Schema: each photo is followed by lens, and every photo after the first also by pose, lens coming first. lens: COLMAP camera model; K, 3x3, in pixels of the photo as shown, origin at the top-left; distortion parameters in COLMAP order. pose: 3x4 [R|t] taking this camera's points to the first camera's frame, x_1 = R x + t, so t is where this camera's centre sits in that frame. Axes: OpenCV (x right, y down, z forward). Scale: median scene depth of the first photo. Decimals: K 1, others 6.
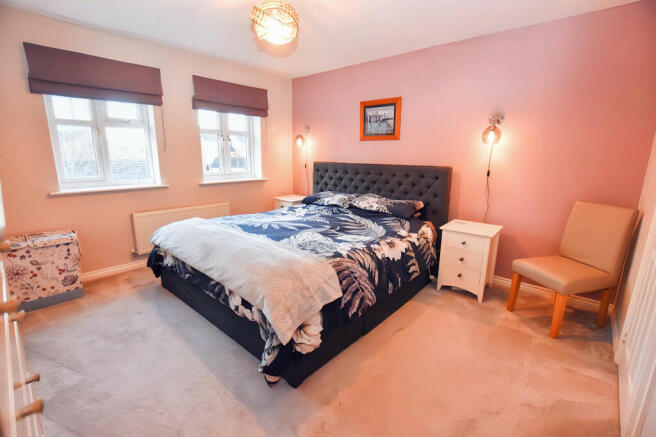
lens RADIAL K [[299.1, 0, 329.1], [0, 299.1, 220.9], [0, 0, 1]] dist [-0.031942, -0.000641]
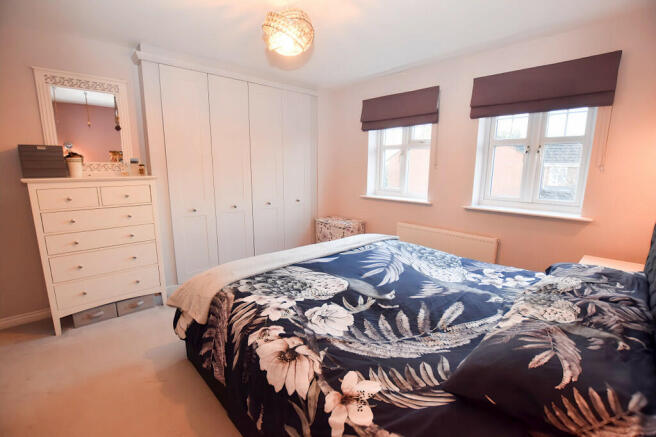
lens RADIAL K [[299.1, 0, 332.2], [0, 299.1, 222.0], [0, 0, 1]] dist [-0.031942, -0.000641]
pose [[-0.113261, 0.169219, -0.979049, 0.583350], [-0.219861, 0.956693, 0.190789, -0.219709], [0.968934, 0.236864, -0.071151, 0.949312]]
